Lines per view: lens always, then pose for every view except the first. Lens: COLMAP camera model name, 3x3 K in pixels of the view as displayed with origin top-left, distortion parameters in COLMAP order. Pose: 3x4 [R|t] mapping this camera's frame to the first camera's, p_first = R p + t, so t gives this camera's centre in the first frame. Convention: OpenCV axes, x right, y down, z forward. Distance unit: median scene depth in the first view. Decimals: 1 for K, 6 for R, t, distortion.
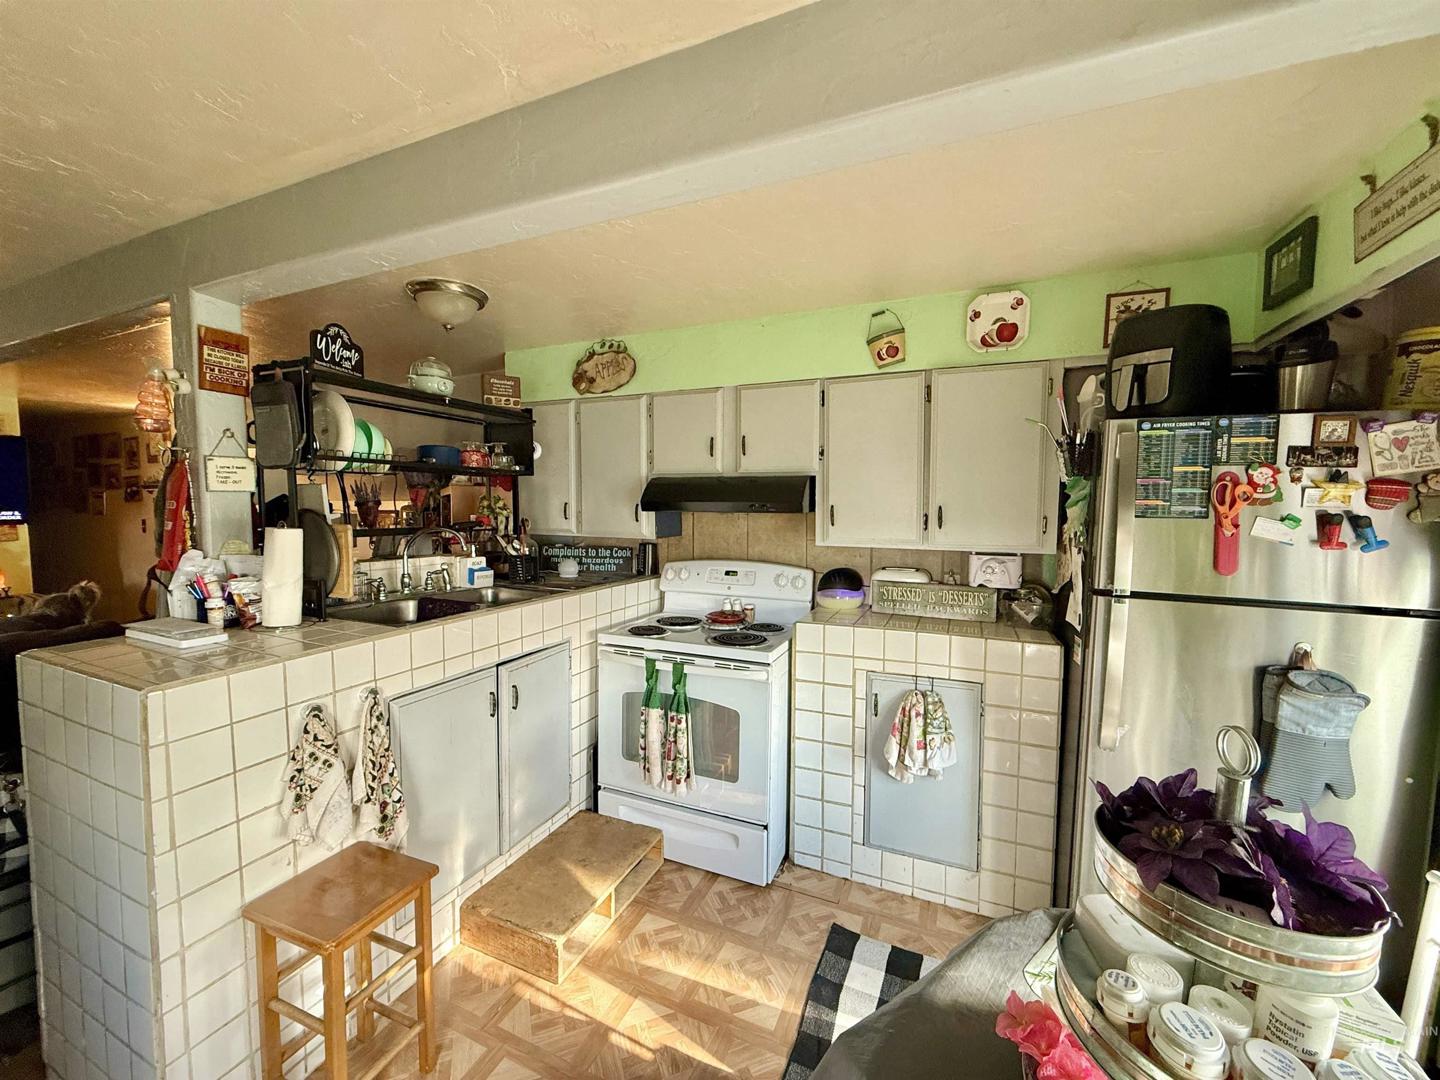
lens RADIAL K [[571.1, 0, 720.5], [0, 571.1, 540.6], [0, 0, 1]] dist [0.000955, -0.000406]
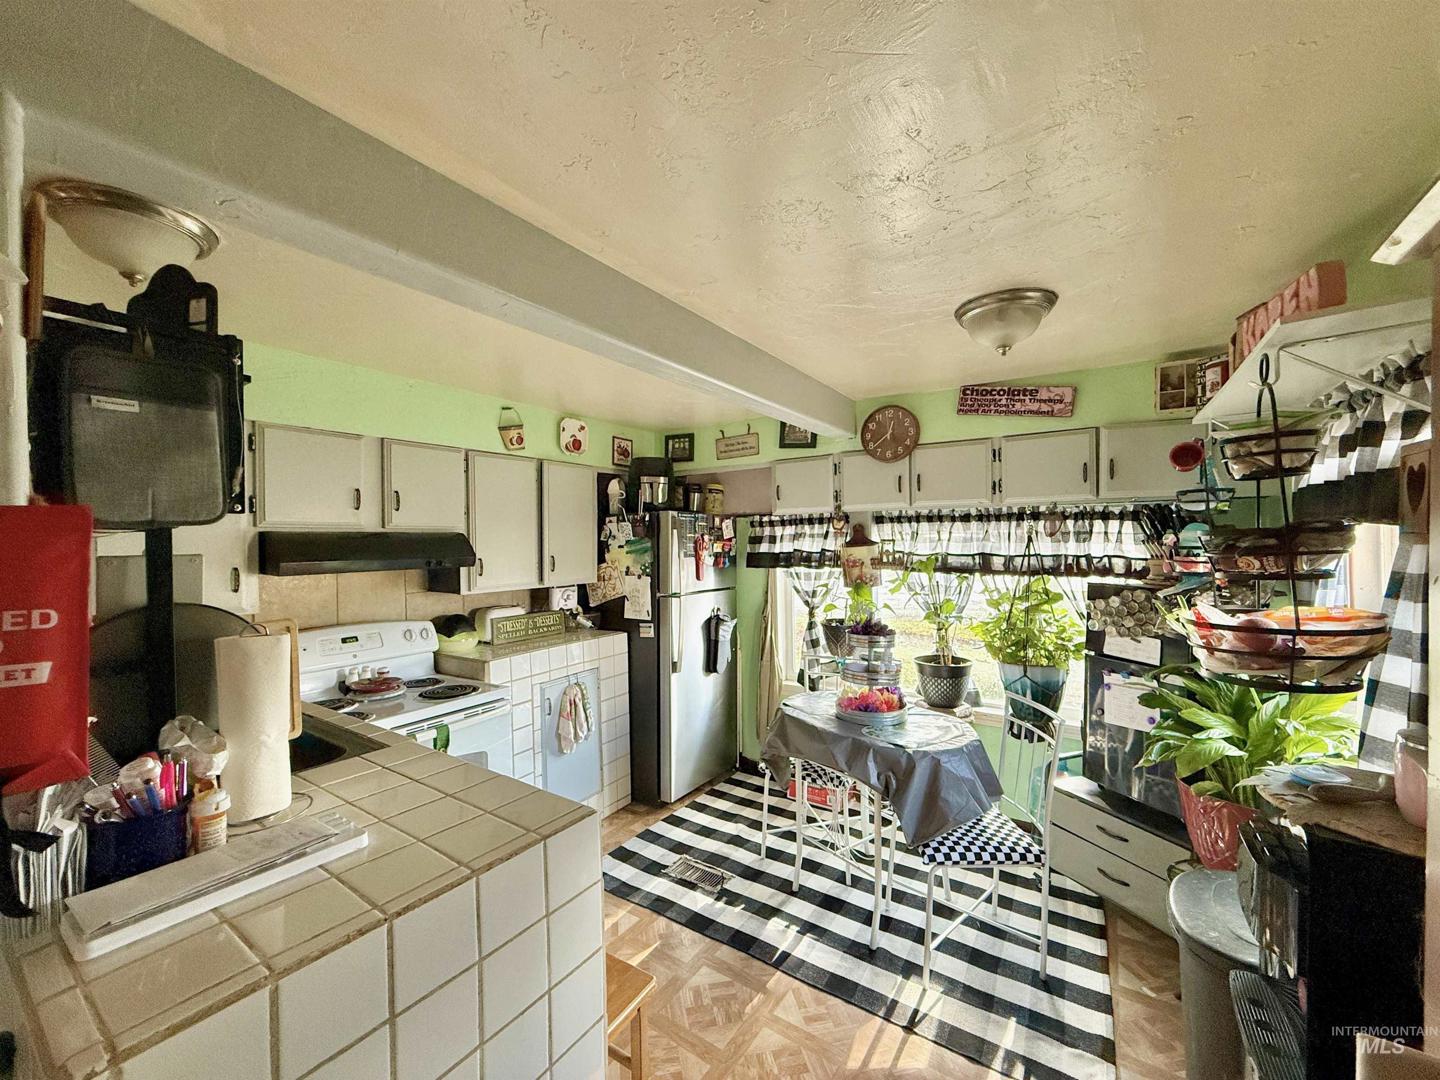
lens RADIAL K [[571.1, 0, 716.5], [0, 571.1, 538.4], [0, 0, 1]] dist [0.000955, -0.000406]
pose [[0.181462, -0.005351, 0.983383, -0.936646], [0.080938, 0.996674, -0.009512, -0.056422], [-0.980062, 0.081319, 0.181291, 0.336471]]
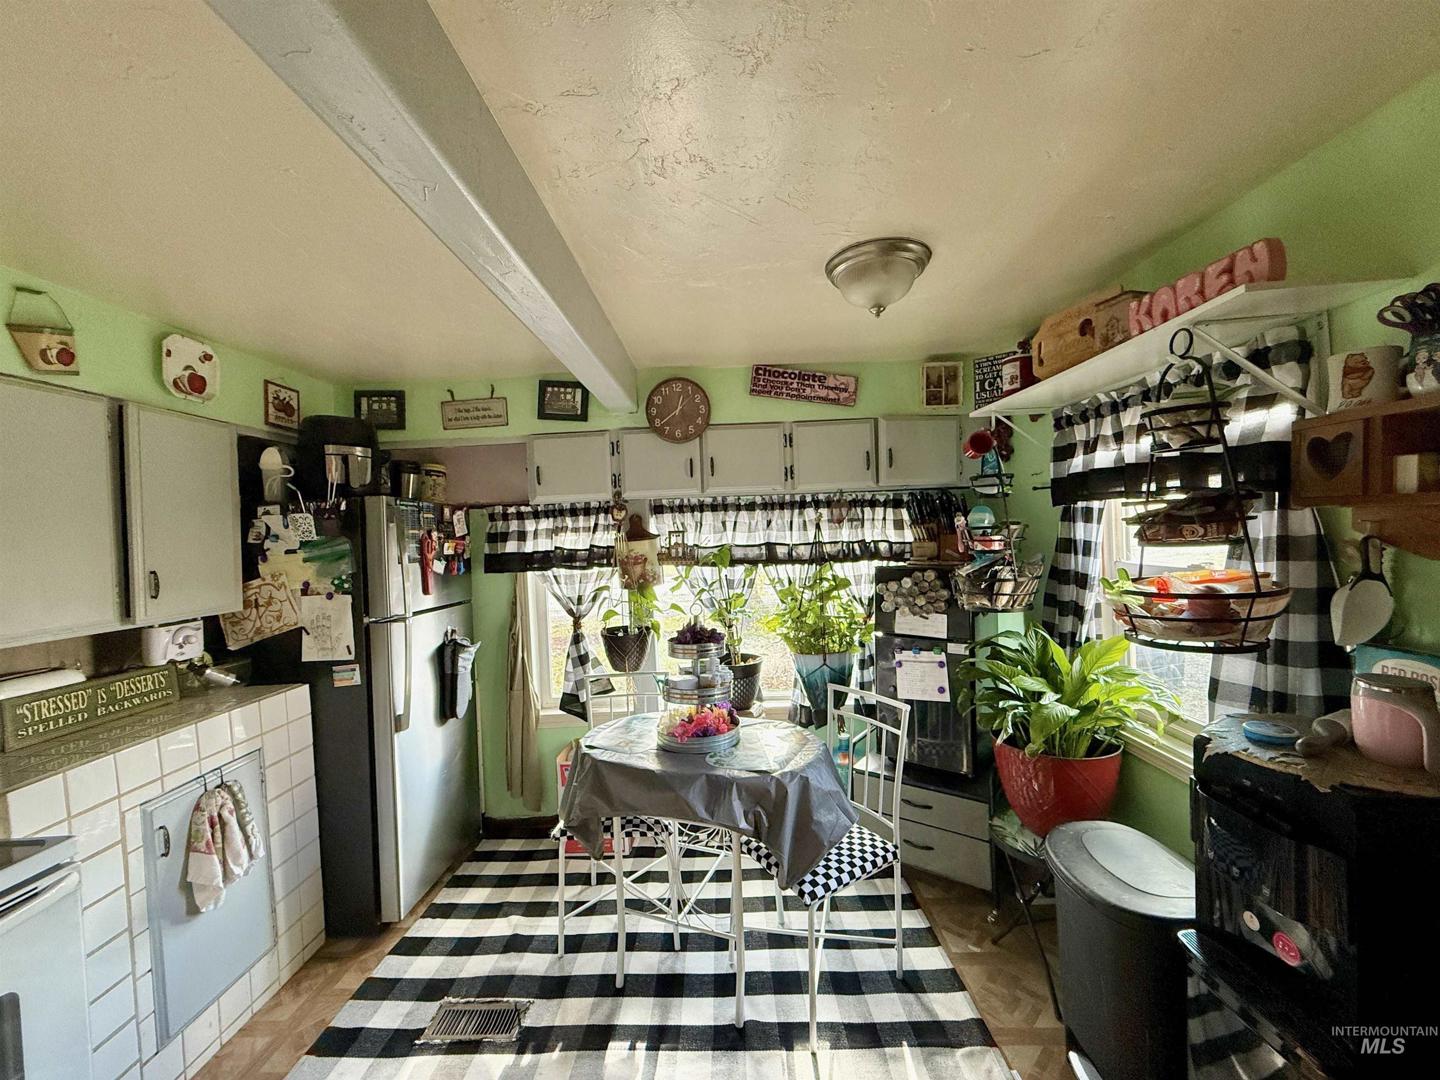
lens RADIAL K [[571.1, 0, 715.6], [0, 571.1, 540.1], [0, 0, 1]] dist [0.000955, -0.000406]
pose [[-0.373853, -0.002554, 0.927485, -0.661875], [0.100552, 0.993991, 0.043268, -0.058464], [-0.922021, 0.109436, -0.371349, 0.558147]]
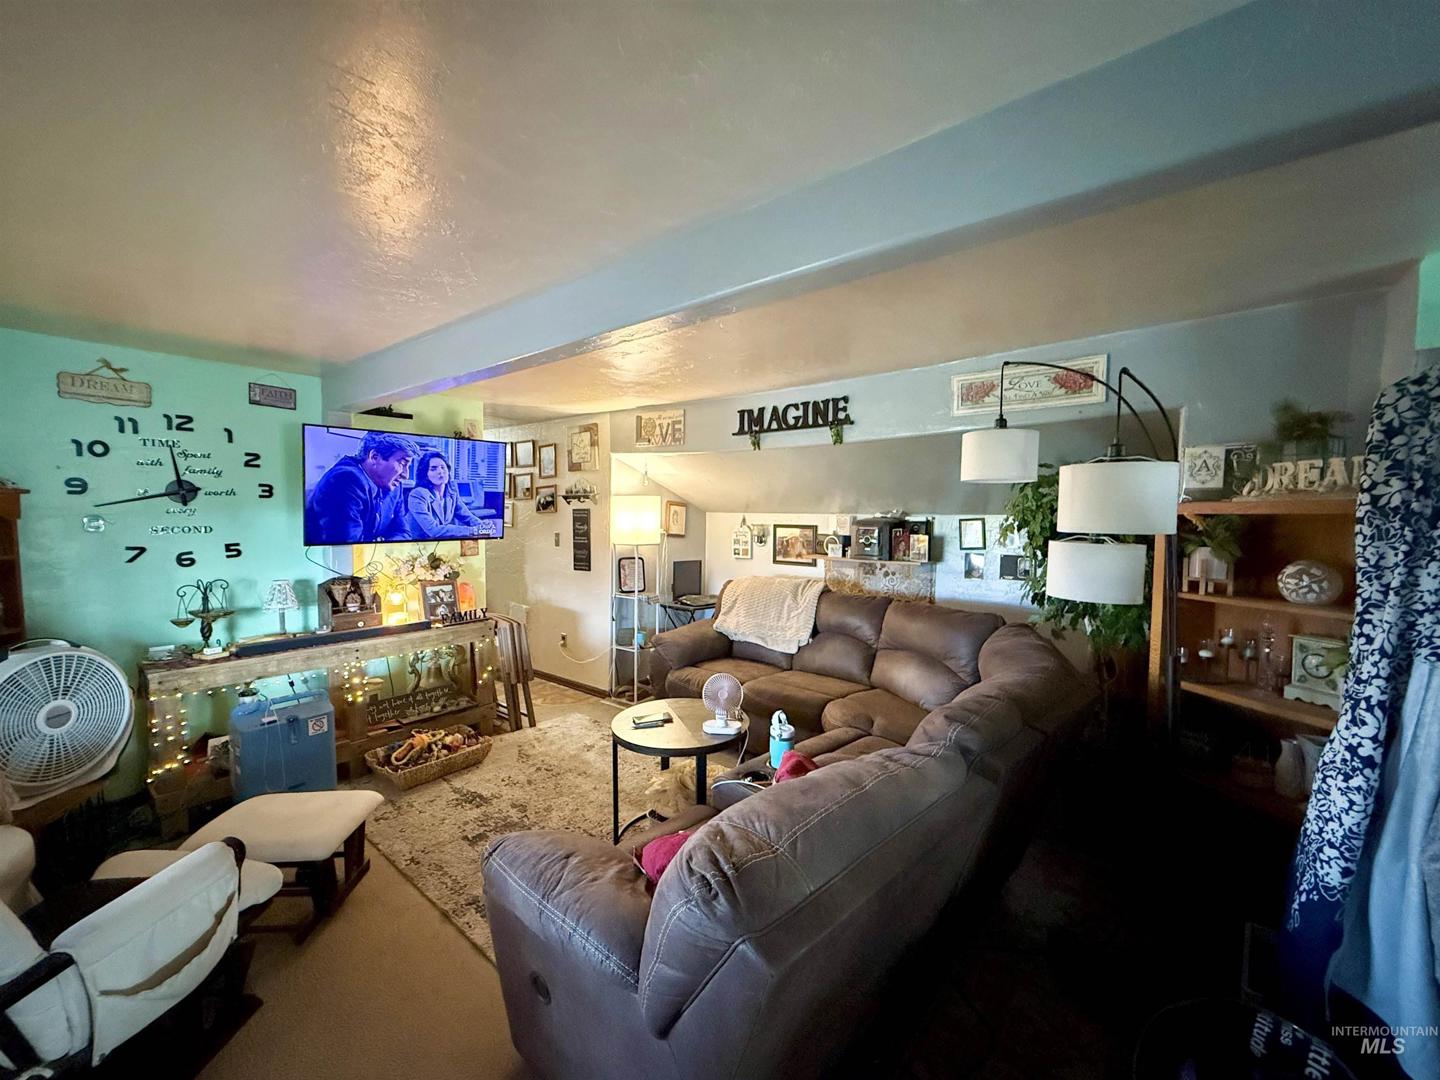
lens RADIAL K [[571.1, 0, 718.0], [0, 571.1, 540.9], [0, 0, 1]] dist [0.000955, -0.000406]
pose [[0.965605, 0.021144, -0.259151, -1.207121], [-0.024979, 0.999622, -0.011514, -0.042121], [0.258809, 0.017591, 0.965768, 0.391490]]
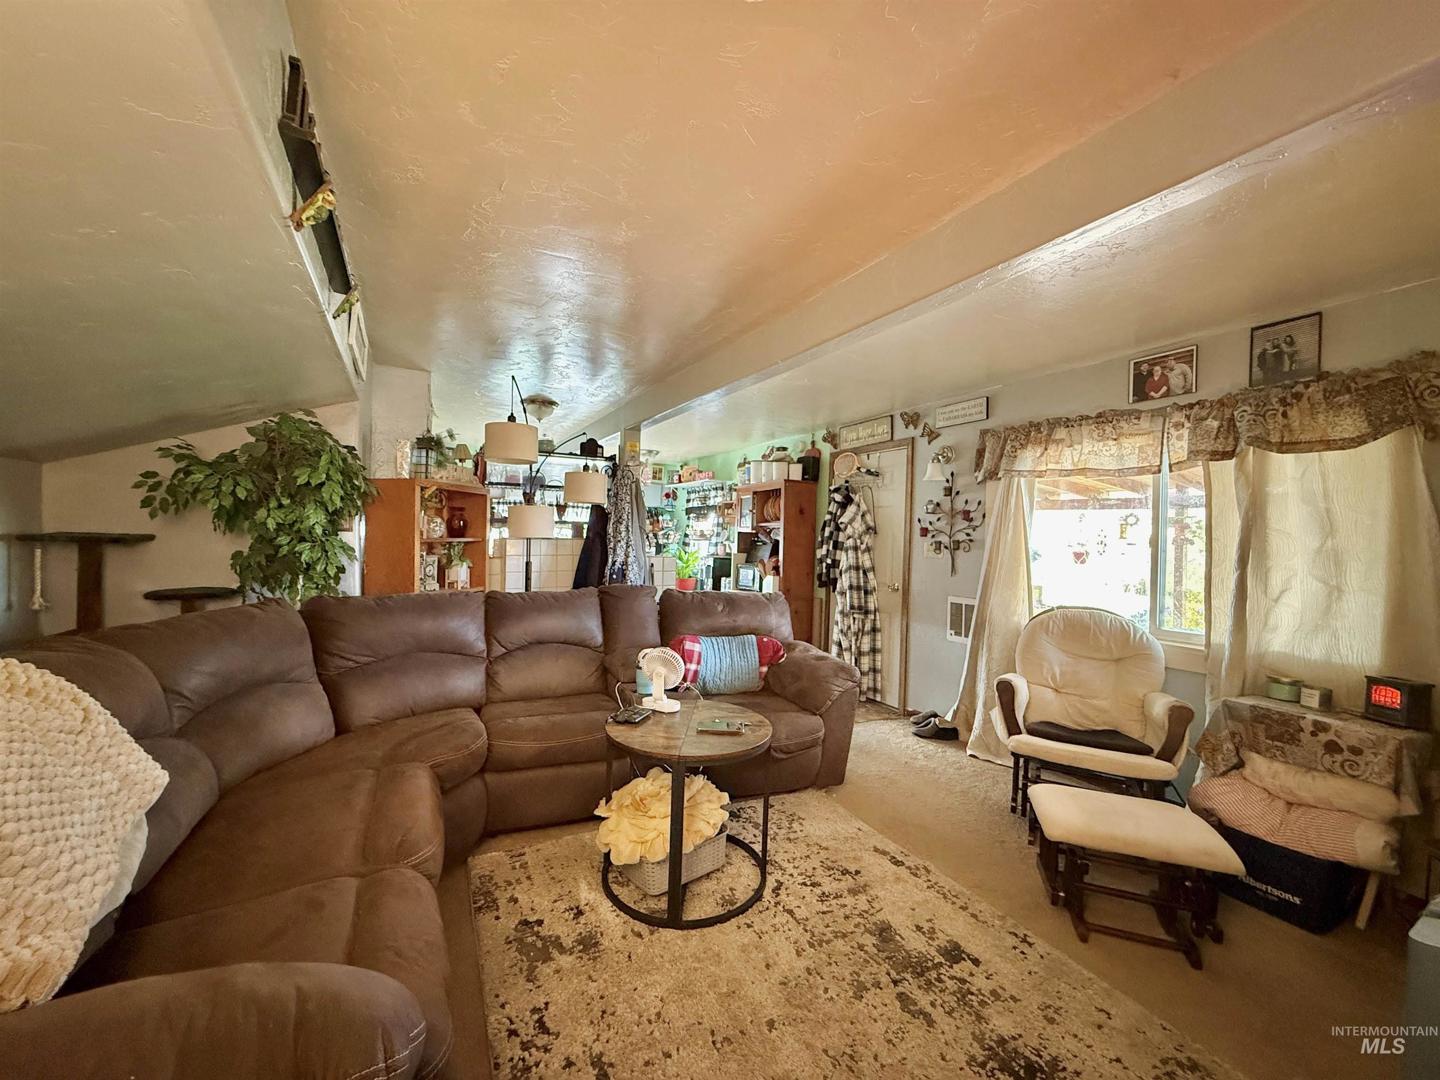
lens RADIAL K [[571.1, 0, 715.4], [0, 571.1, 544.8], [0, 0, 1]] dist [0.000955, -0.000406]
pose [[-0.784332, -0.028330, 0.619693, -2.201061], [0.011556, 0.998116, 0.060256, -0.047373], [-0.620233, 0.054422, -0.782527, 2.194090]]
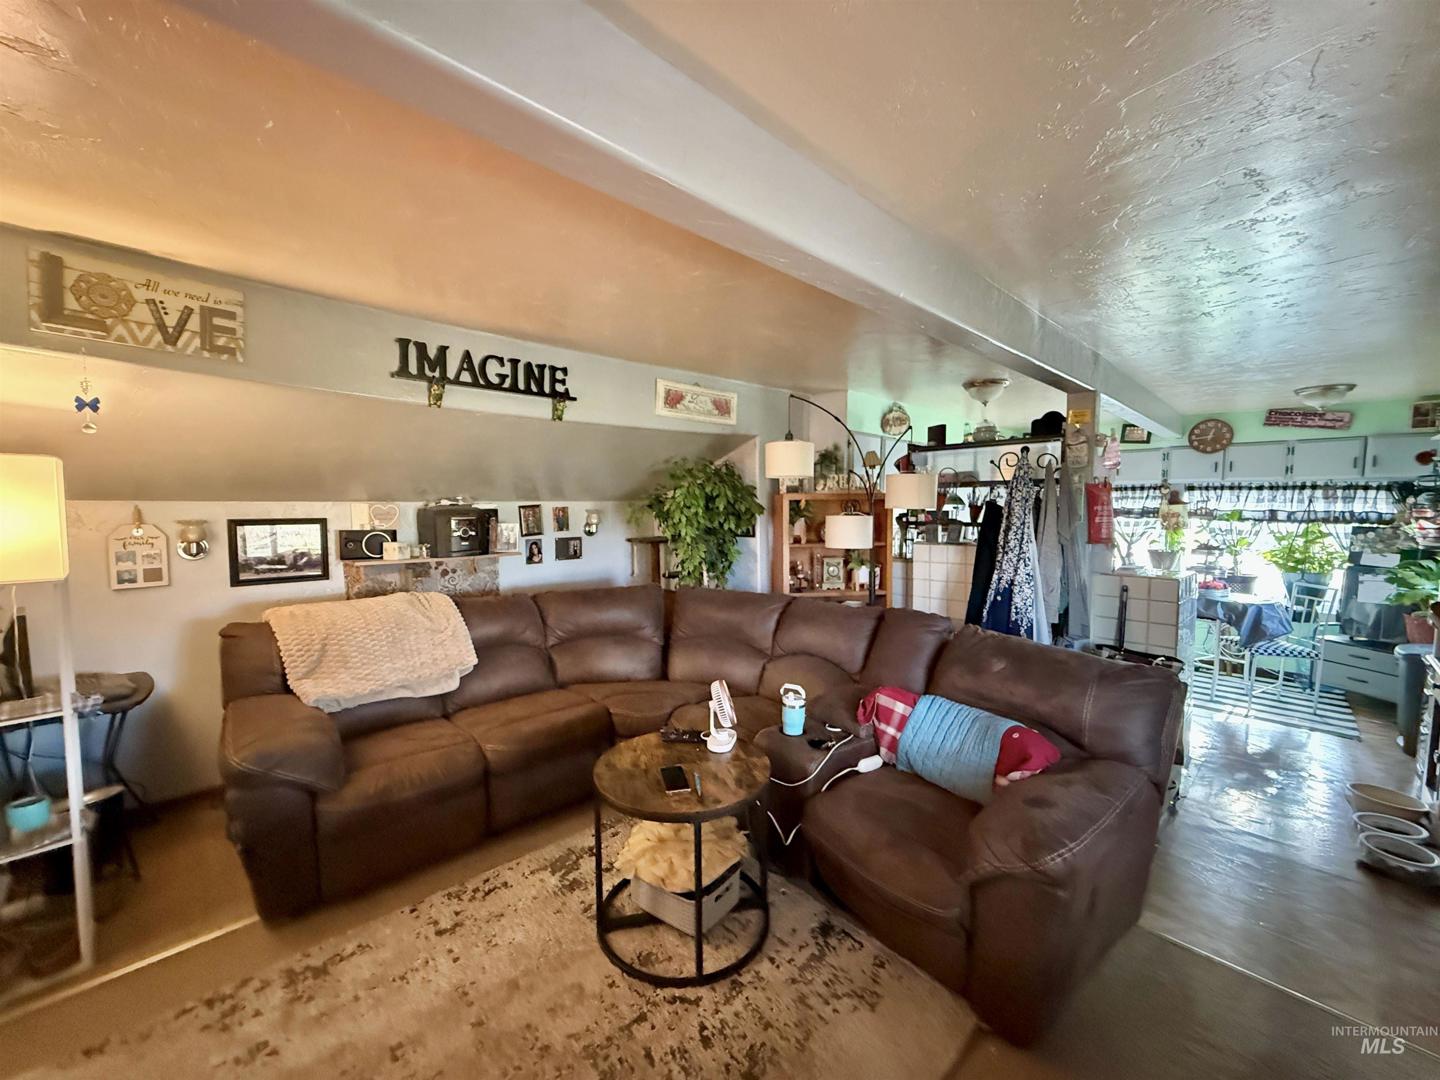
lens RADIAL K [[571.1, 0, 717.3], [0, 571.1, 540.2], [0, 0, 1]] dist [0.000955, -0.000406]
pose [[0.387318, -0.058502, 0.920088, -2.372038], [0.058623, 0.997528, 0.038748, -0.077082], [-0.920081, 0.038930, 0.389790, 1.082429]]
